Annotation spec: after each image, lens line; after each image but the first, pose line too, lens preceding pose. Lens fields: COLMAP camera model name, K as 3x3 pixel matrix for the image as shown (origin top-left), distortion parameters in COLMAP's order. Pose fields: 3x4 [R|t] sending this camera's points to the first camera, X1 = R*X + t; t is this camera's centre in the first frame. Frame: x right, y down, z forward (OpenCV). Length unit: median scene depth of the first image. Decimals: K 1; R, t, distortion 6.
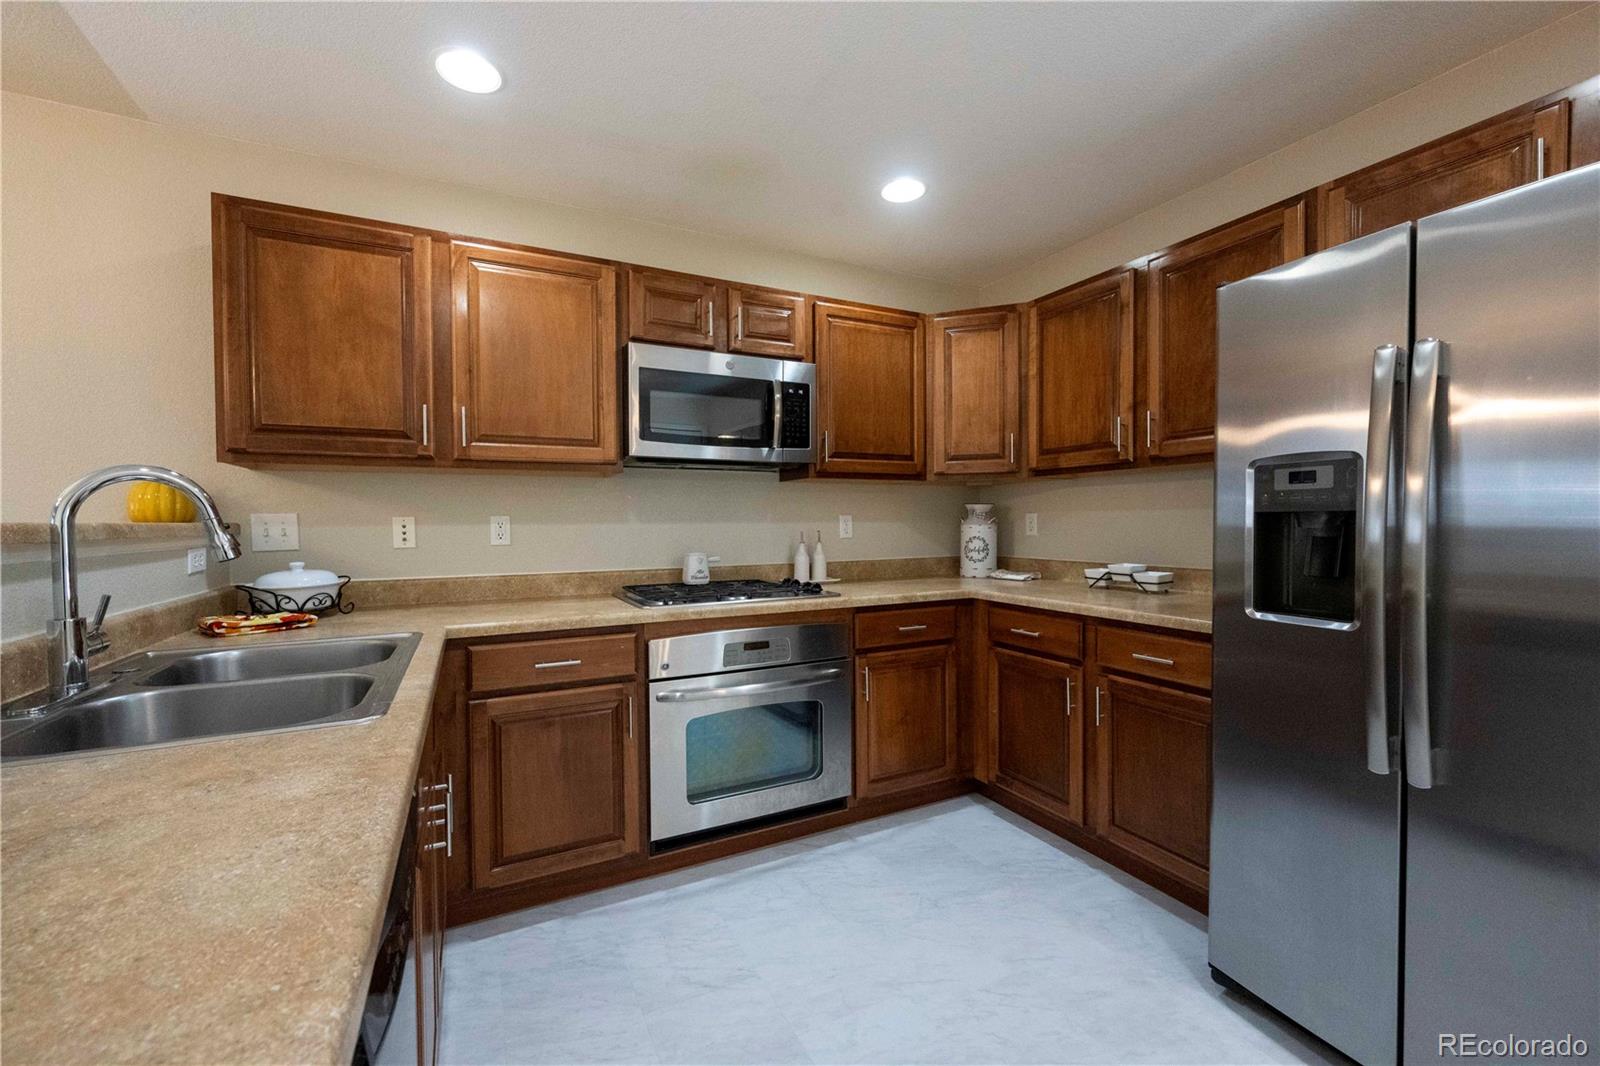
lens RADIAL K [[640.0, 0, 795.6], [0, 640.0, 530.6], [0, 0, 1]] dist [-0.000428, 0.000132]
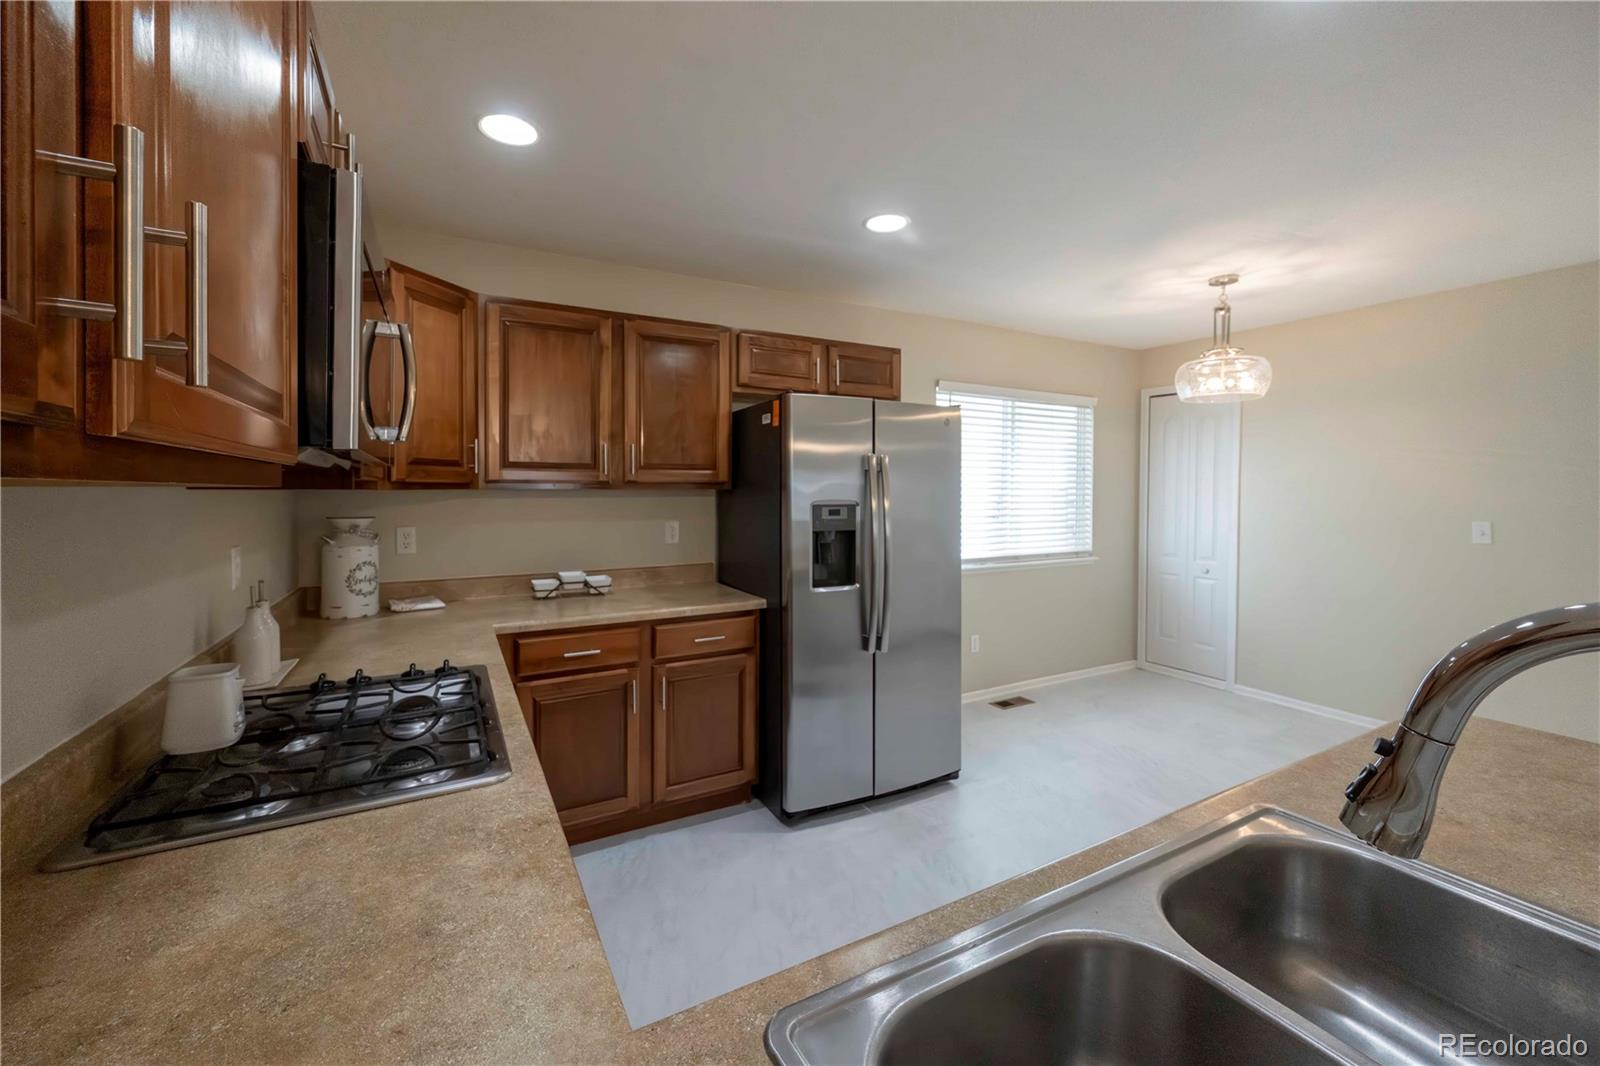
lens RADIAL K [[640.0, 0, 795.4], [0, 640.0, 498.3], [0, 0, 1]] dist [-0.000428, 0.000132]
pose [[-0.032926, -0.004649, 0.999447, -0.630983], [0.015637, 0.999864, 0.005166, -0.079610], [-0.999335, 0.015799, -0.032848, 0.681992]]
